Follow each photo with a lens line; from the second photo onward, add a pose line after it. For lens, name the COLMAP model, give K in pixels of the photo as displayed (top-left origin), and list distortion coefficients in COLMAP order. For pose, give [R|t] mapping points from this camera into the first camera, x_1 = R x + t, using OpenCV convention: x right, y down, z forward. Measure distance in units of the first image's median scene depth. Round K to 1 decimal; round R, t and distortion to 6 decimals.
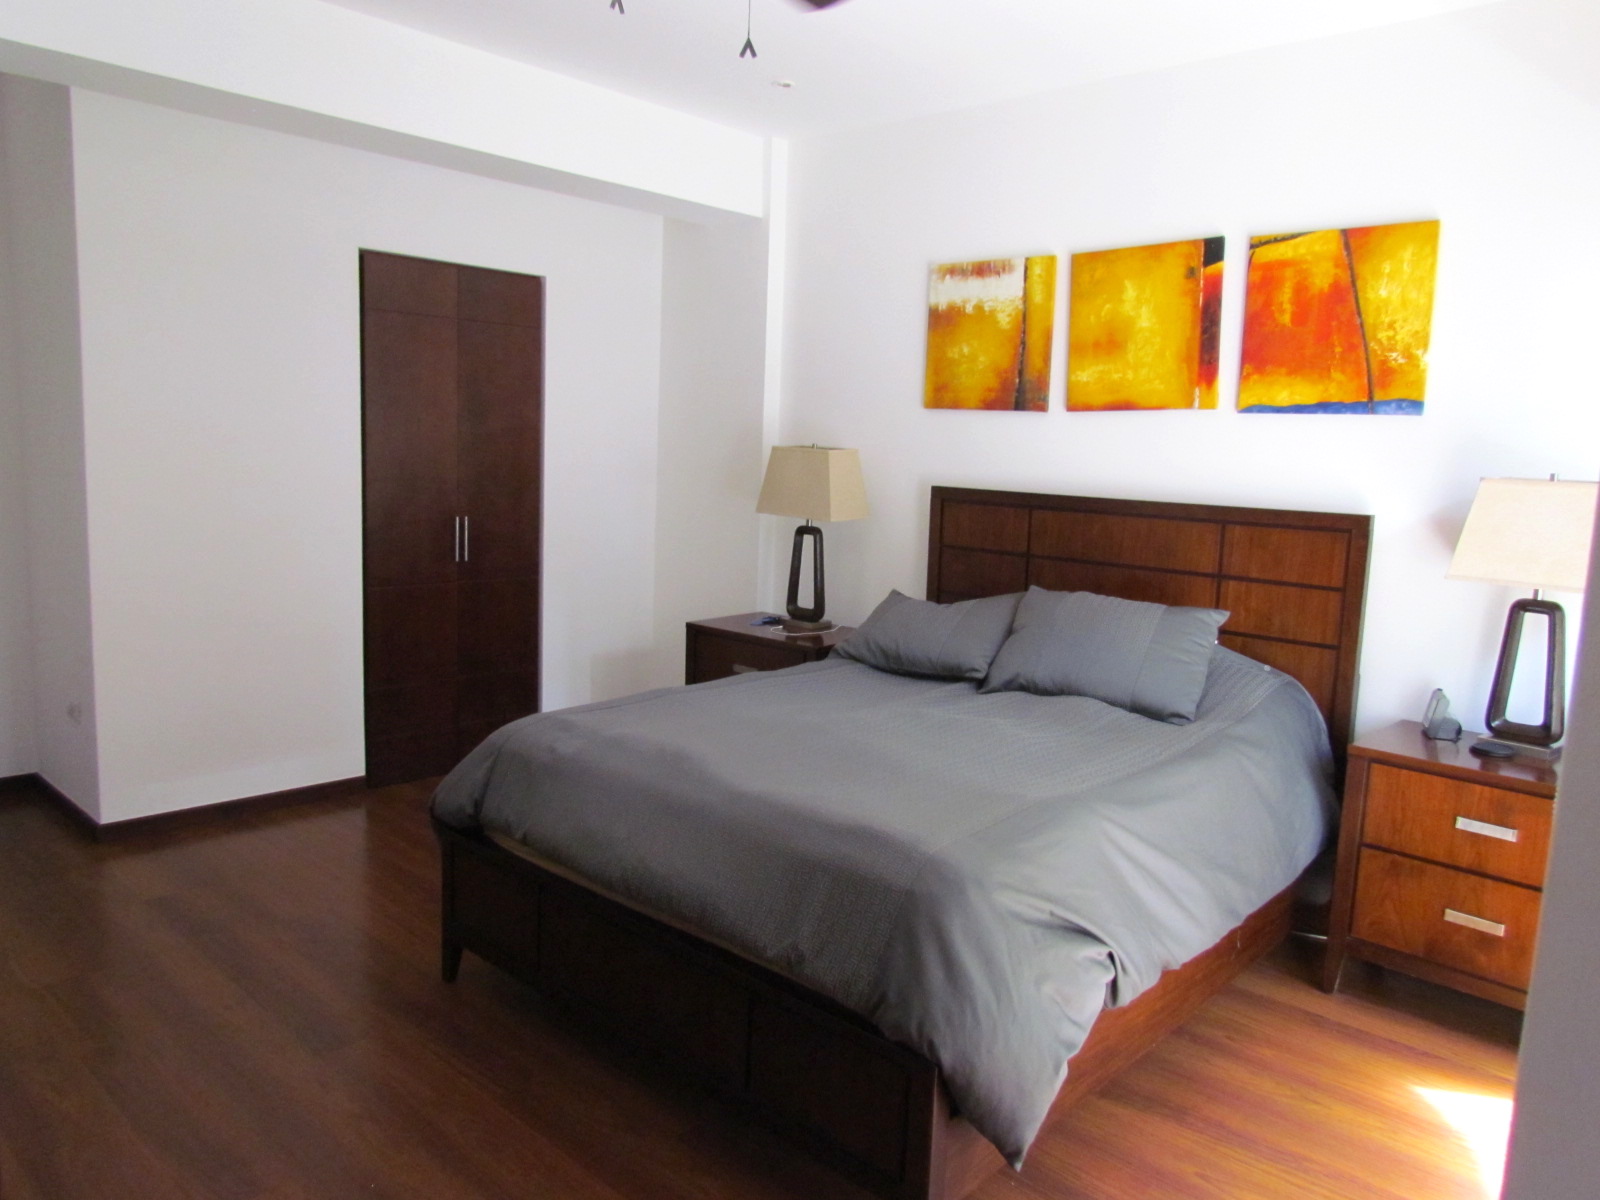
lens RADIAL K [[1125.9, 0, 802.1], [0, 1125.9, 597.7], [0, 0, 1]] dist [-0.023460, -0.001619]
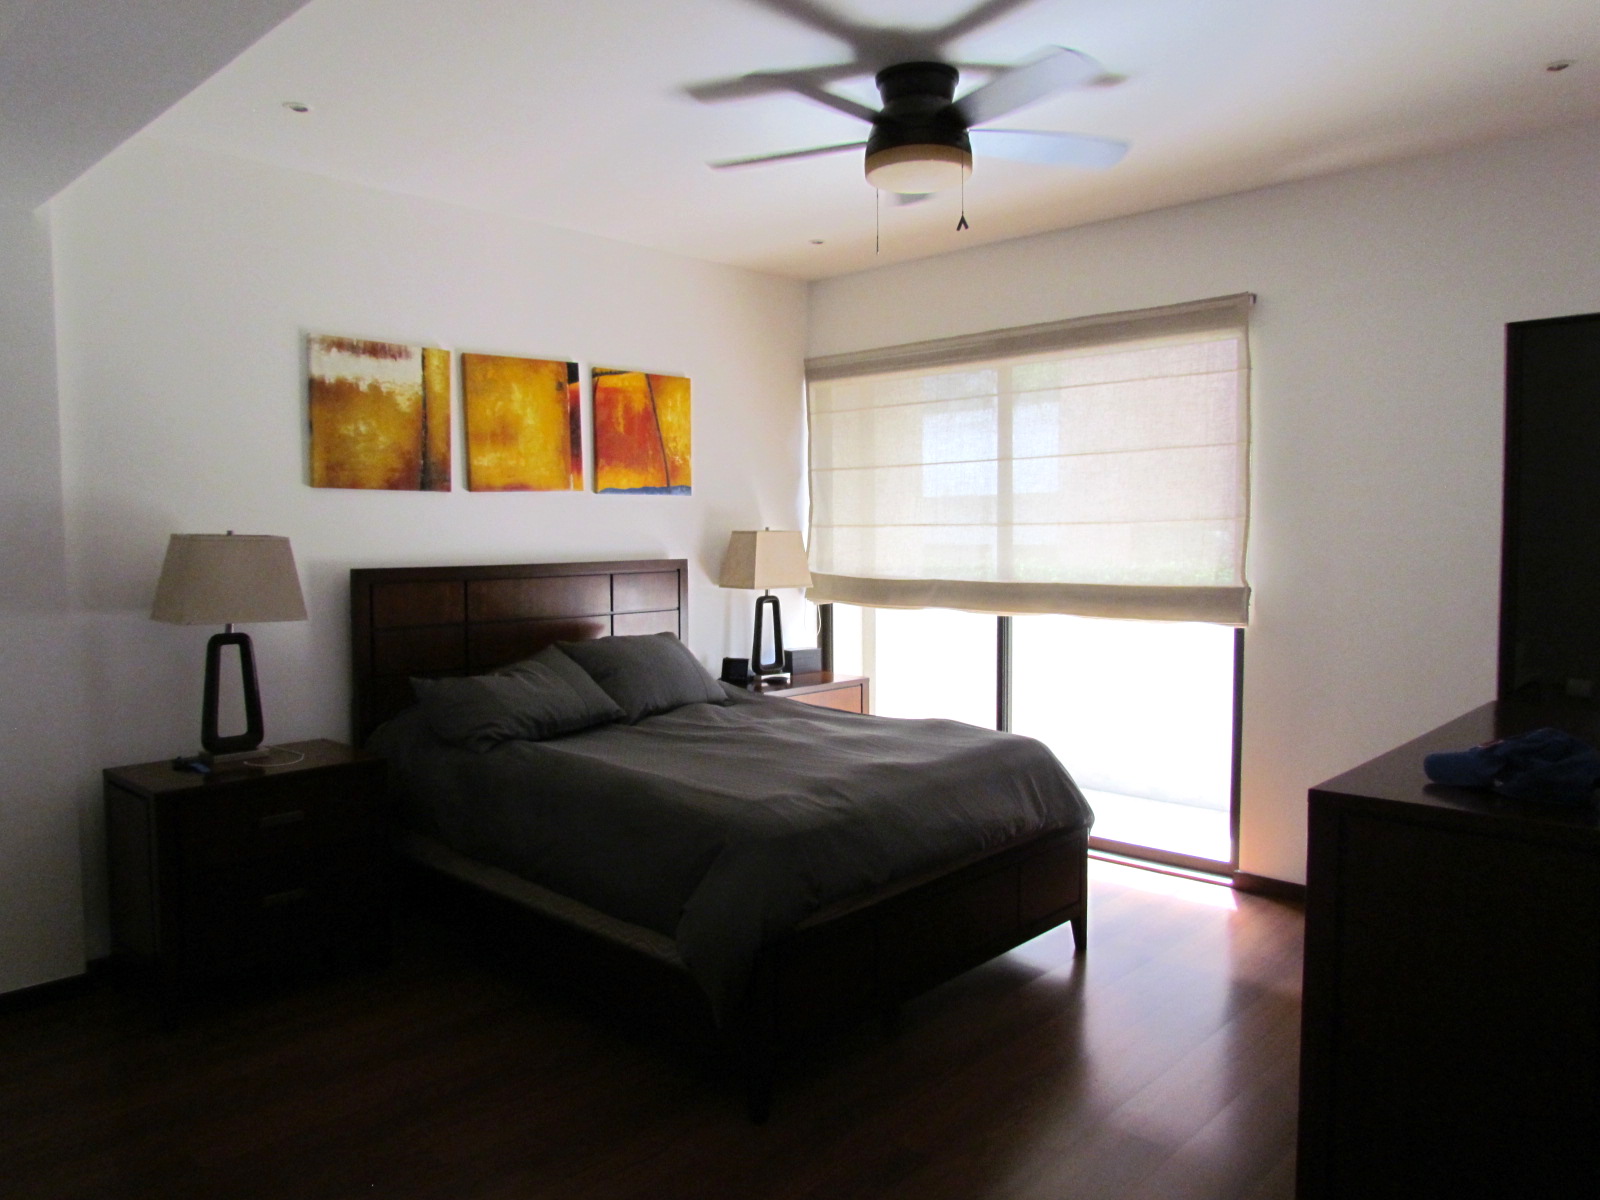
lens RADIAL K [[1125.9, 0, 802.1], [0, 1125.9, 599.2], [0, 0, 1]] dist [-0.023460, -0.001619]
pose [[0.022303, -0.107068, 0.994001, -0.936160], [0.136095, 0.985319, 0.103079, -0.137660], [-0.990445, 0.132979, 0.036547, 0.681328]]
